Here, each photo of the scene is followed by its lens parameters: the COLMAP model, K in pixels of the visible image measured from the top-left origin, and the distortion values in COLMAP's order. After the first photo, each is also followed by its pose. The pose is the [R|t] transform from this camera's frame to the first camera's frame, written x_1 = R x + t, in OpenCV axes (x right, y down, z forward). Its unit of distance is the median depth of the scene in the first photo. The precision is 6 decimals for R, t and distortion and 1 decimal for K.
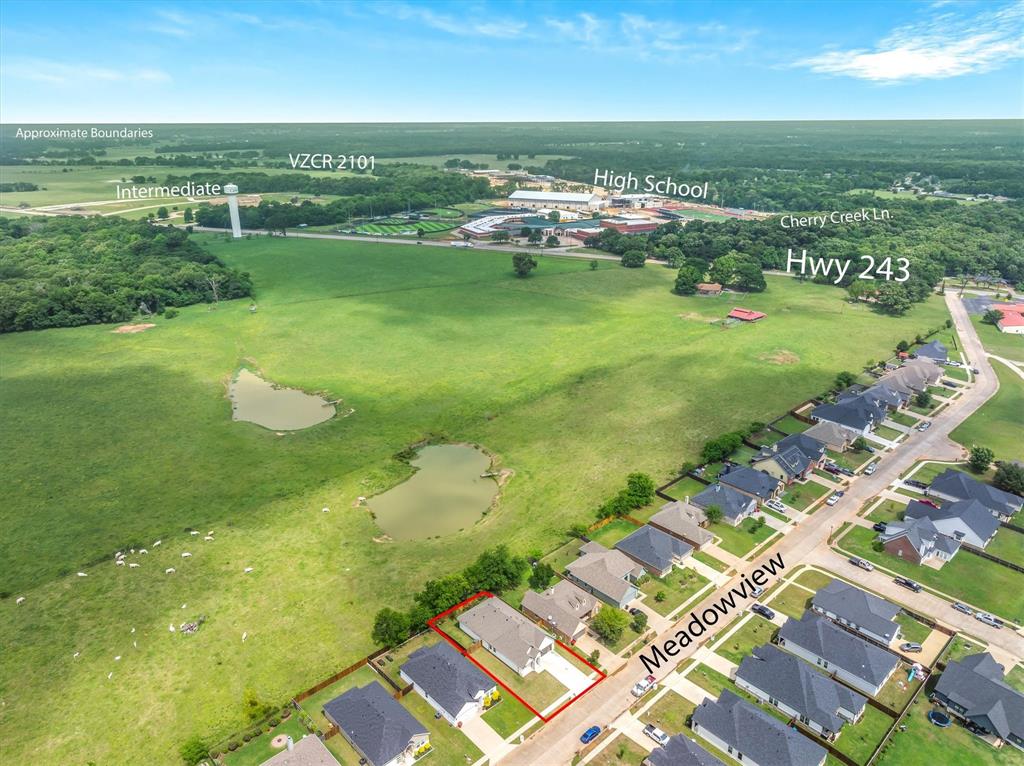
lens RADIAL K [[714.6, 0, 512.0], [0, 714.6, 383.0], [0, 0, 1]] dist [-0.004045, -0.001141]
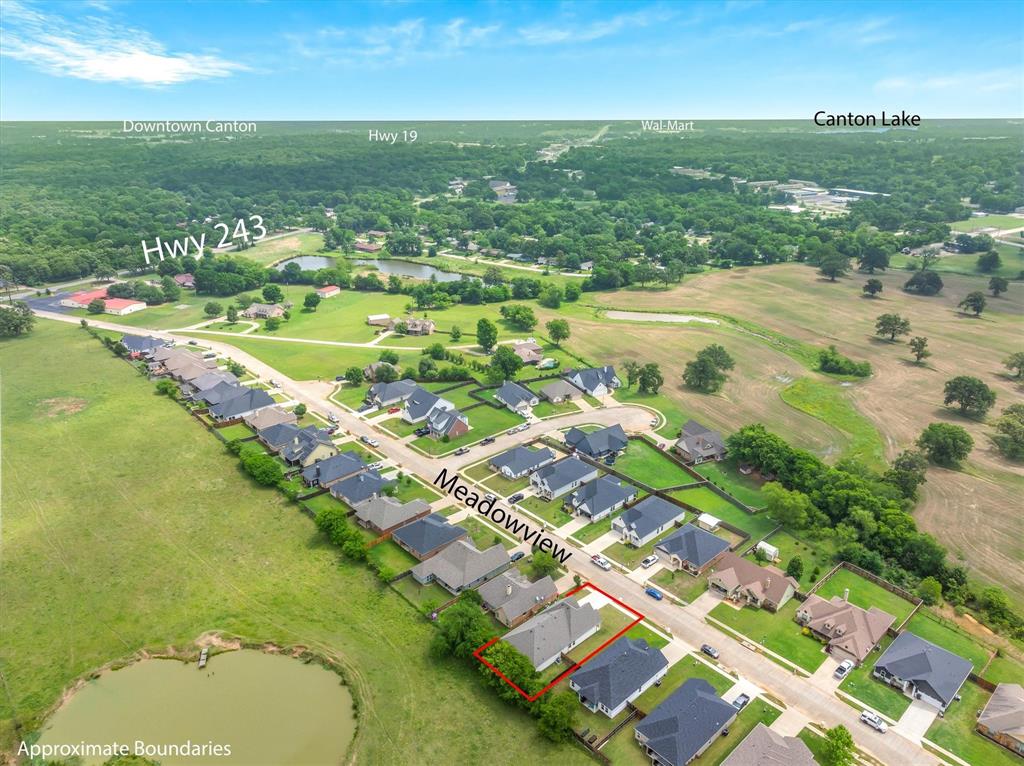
lens RADIAL K [[714.6, 0, 512.0], [0, 714.6, 383.0], [0, 0, 1]] dist [-0.004045, -0.001141]
pose [[0.011620, -0.373388, 0.927602, -0.677789], [0.365137, 0.865189, 0.343691, -0.272472], [-0.930881, 0.334708, 0.146391, 0.647884]]
